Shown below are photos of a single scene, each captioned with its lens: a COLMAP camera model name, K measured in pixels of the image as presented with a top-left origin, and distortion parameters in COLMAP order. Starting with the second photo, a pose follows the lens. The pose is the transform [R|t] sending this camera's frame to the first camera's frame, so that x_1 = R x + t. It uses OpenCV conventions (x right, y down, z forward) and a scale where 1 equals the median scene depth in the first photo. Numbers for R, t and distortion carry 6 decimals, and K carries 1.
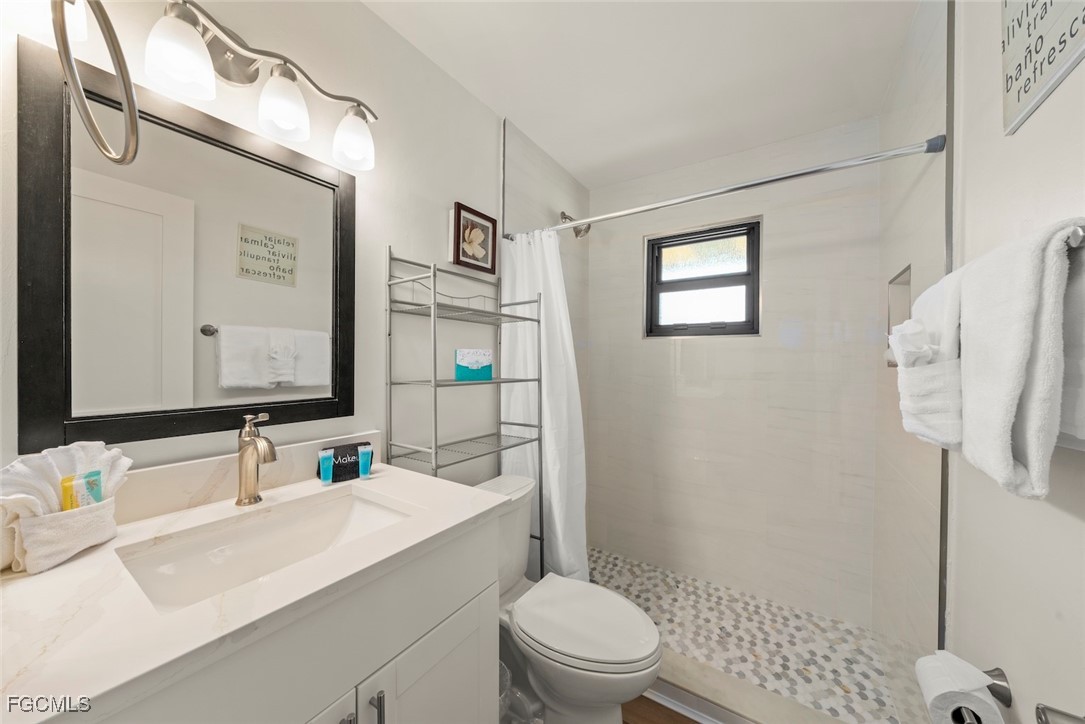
lens RADIAL K [[381.1, 0, 536.9], [0, 381.1, 366.0], [0, 0, 1]] dist [-0.000783, 0.000071]
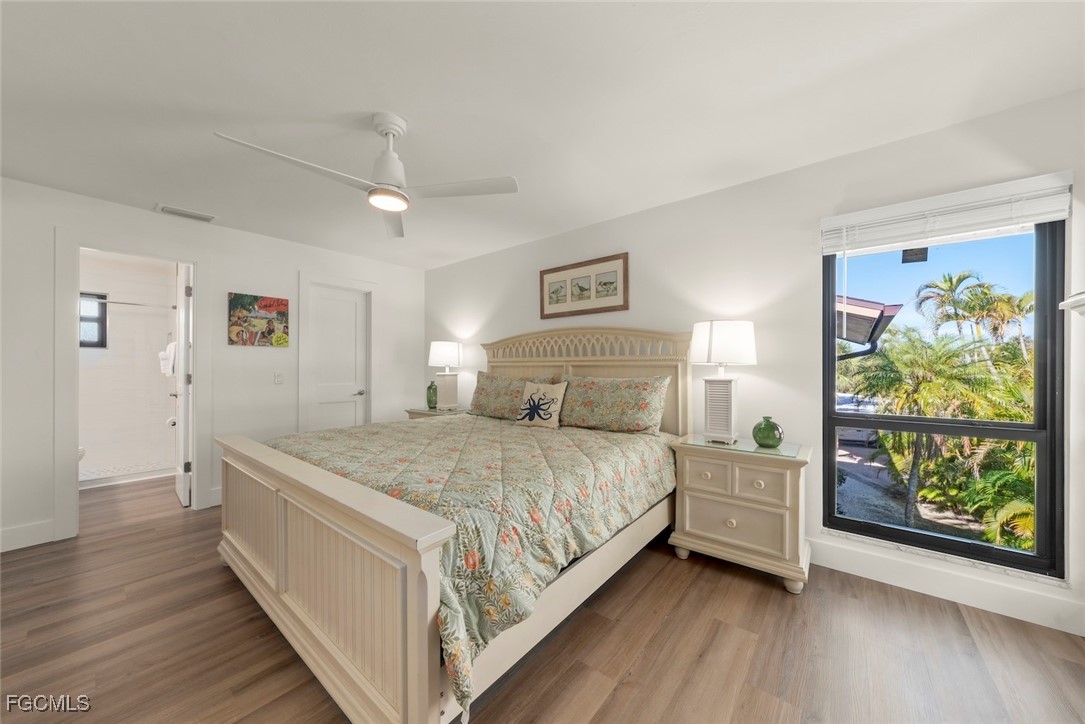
lens RADIAL K [[381.1, 0, 539.2], [0, 381.1, 367.4], [0, 0, 1]] dist [-0.000783, 0.000071]
pose [[0.115336, 0.001672, 0.993325, -1.877250], [0.009094, 0.999955, -0.002739, 0.081232], [-0.993285, 0.009350, 0.115316, -2.456617]]
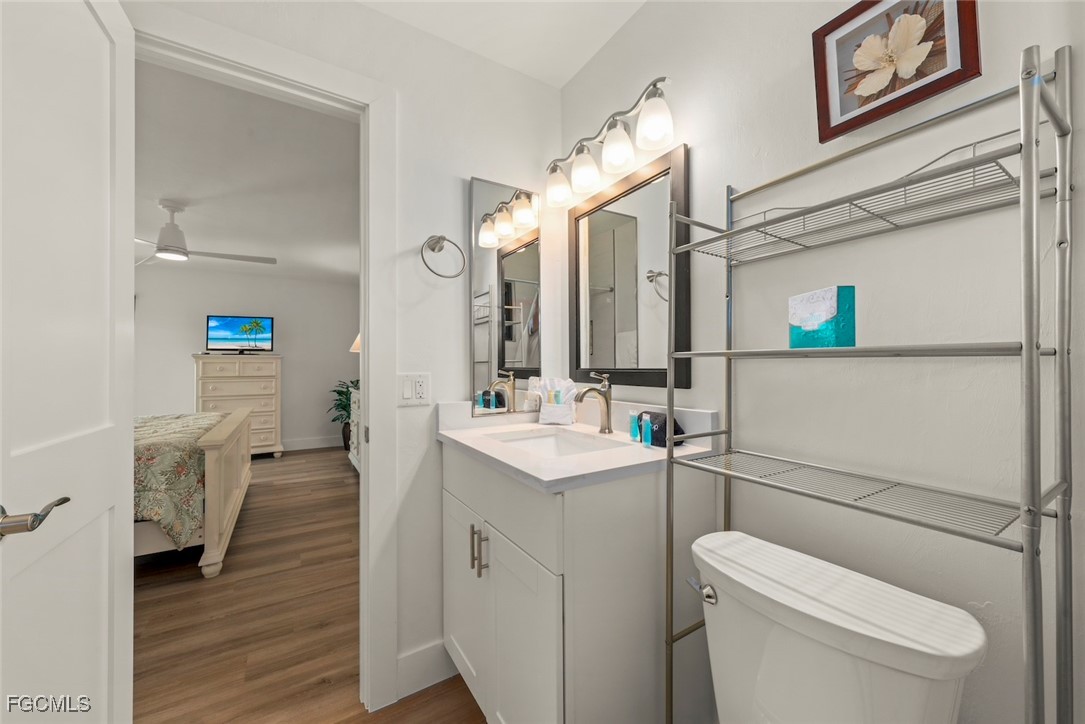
lens RADIAL K [[414.4, 0, 544.3], [0, 414.4, 360.7], [0, 0, 1]] dist [0.005560, 0.000109]
pose [[-0.427479, -0.009225, -0.903978, 0.551762], [-0.003256, 0.999957, -0.008665, 0.060258], [0.904019, -0.000761, -0.427491, 0.991934]]
